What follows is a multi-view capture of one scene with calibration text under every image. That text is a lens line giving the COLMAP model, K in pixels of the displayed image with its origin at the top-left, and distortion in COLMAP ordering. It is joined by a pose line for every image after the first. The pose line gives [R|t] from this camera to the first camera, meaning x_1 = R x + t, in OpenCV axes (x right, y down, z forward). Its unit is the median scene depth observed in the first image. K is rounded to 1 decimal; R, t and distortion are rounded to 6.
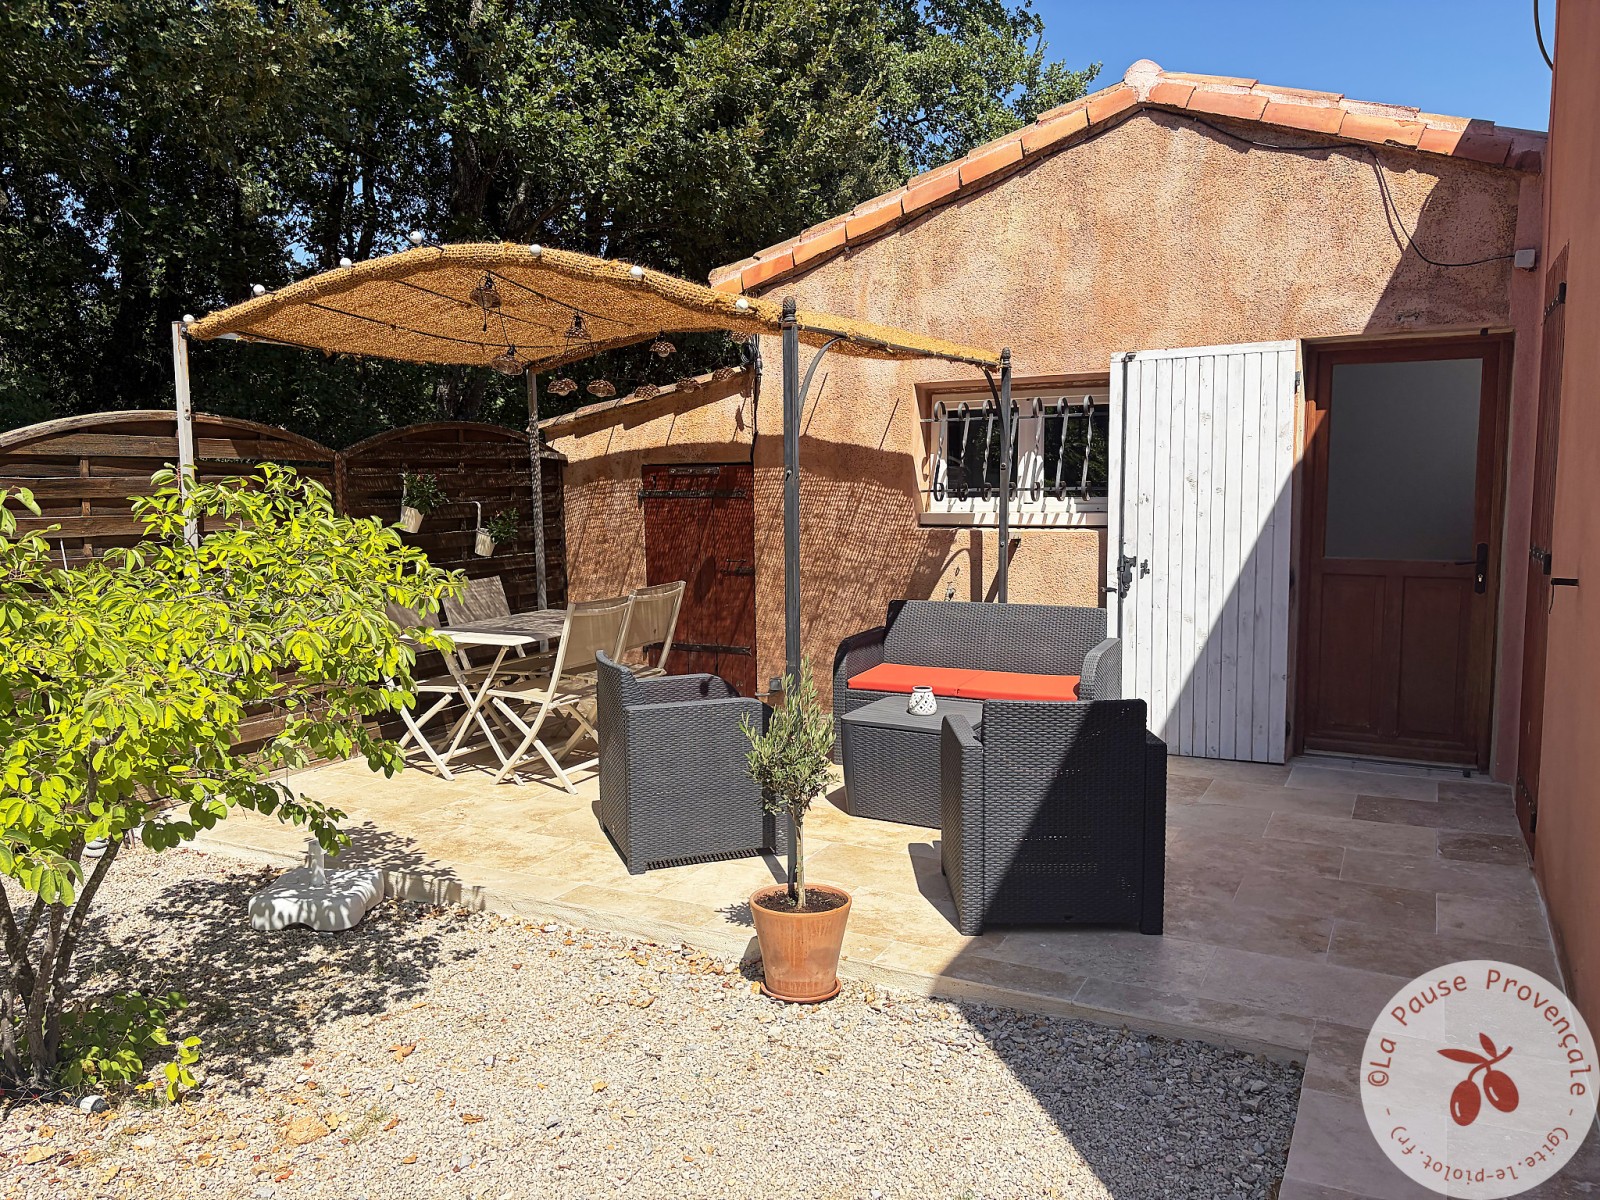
lens RADIAL K [[1189.8, 0, 792.0], [0, 1189.8, 614.7], [0, 0, 1]] dist [0.048005, -0.038170]
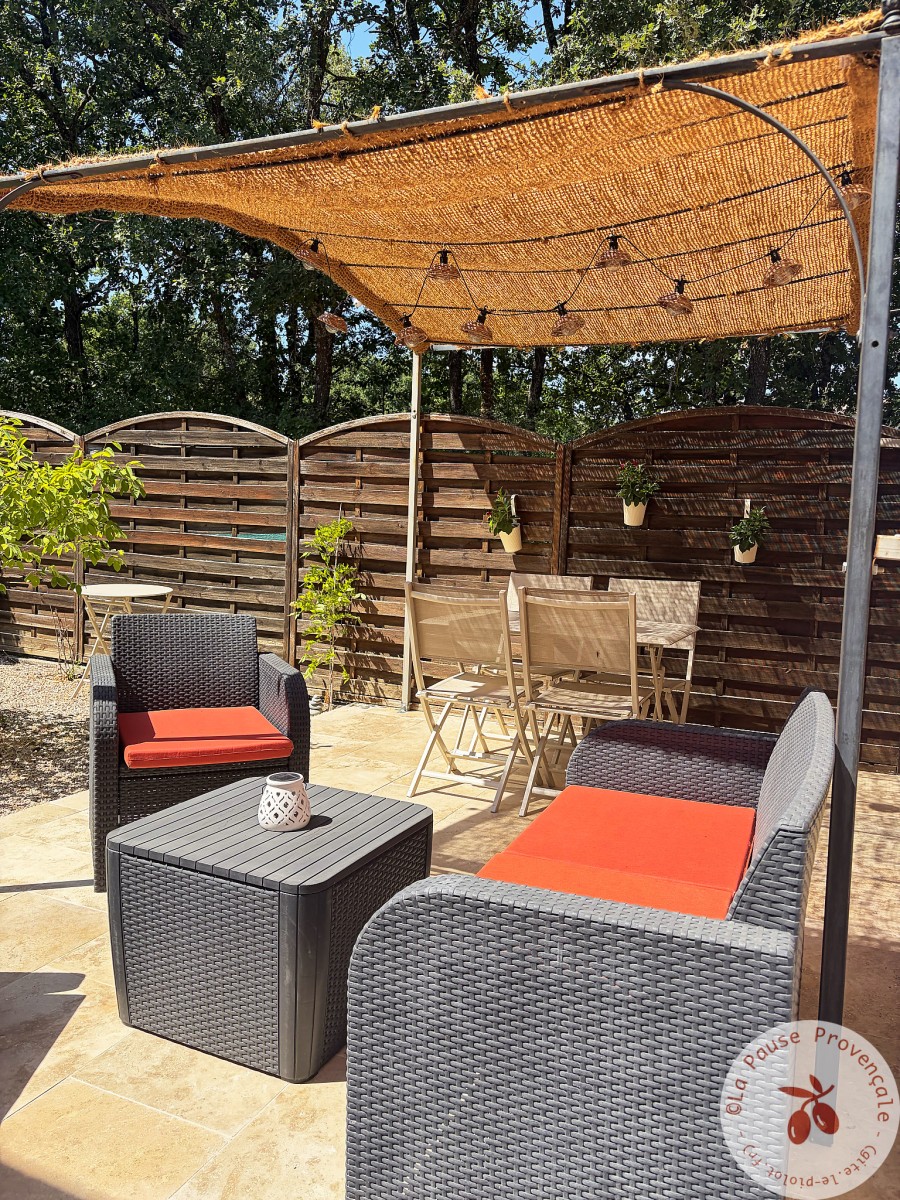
lens RADIAL K [[892.3, 0, 444.2], [0, 892.3, 595.6], [0, 0, 1]] dist [0.048005, -0.038170]
pose [[0.061374, 0.095698, -0.993517, 0.483250], [-0.164254, 0.982791, 0.084518, -0.059785], [0.984507, 0.158002, 0.076036, 0.983703]]
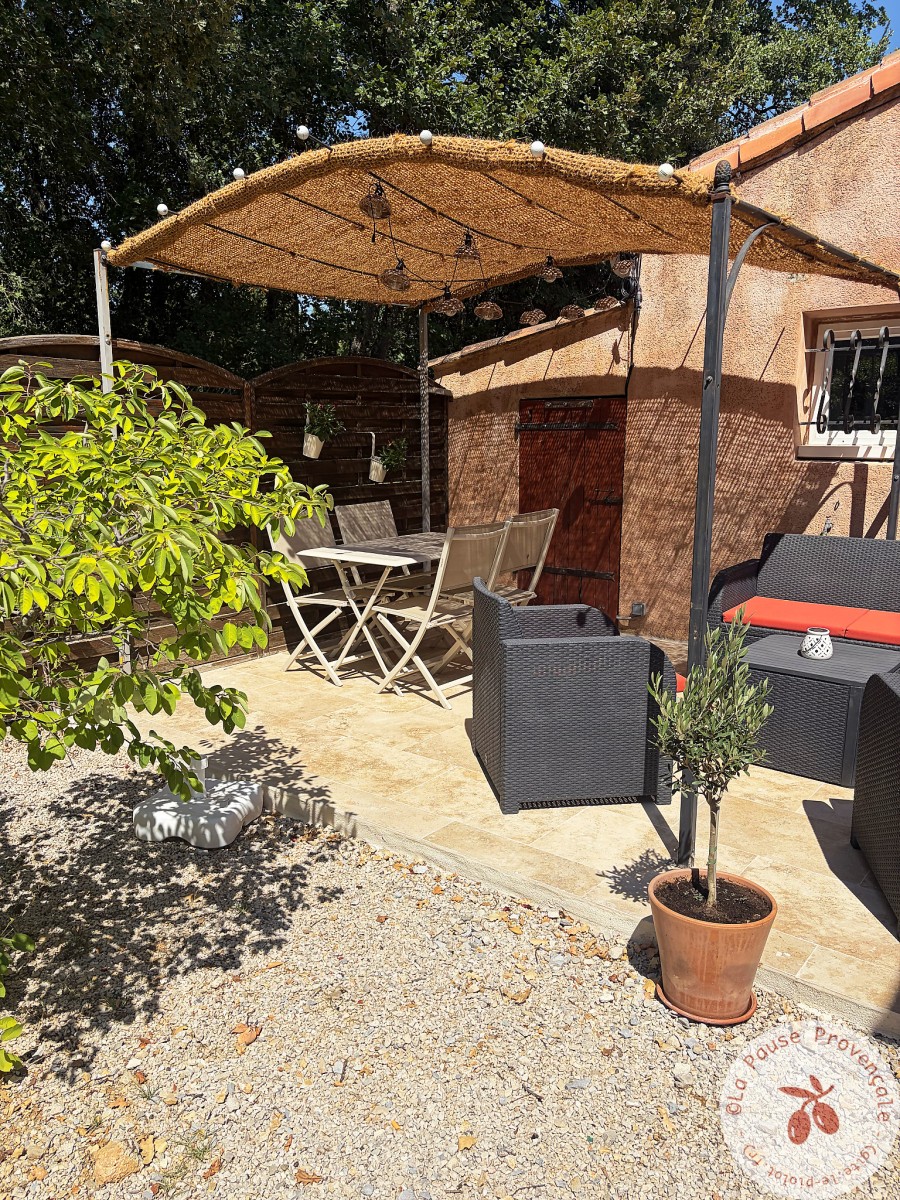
lens RADIAL K [[892.3, 0, 452.5], [0, 892.3, 611.4], [0, 0, 1]] dist [0.048005, -0.038170]
pose [[0.982746, 0.047464, -0.178764, -0.044435], [-0.032196, 0.995656, 0.087367, -0.004521], [0.182134, -0.080104, 0.980005, 0.245900]]
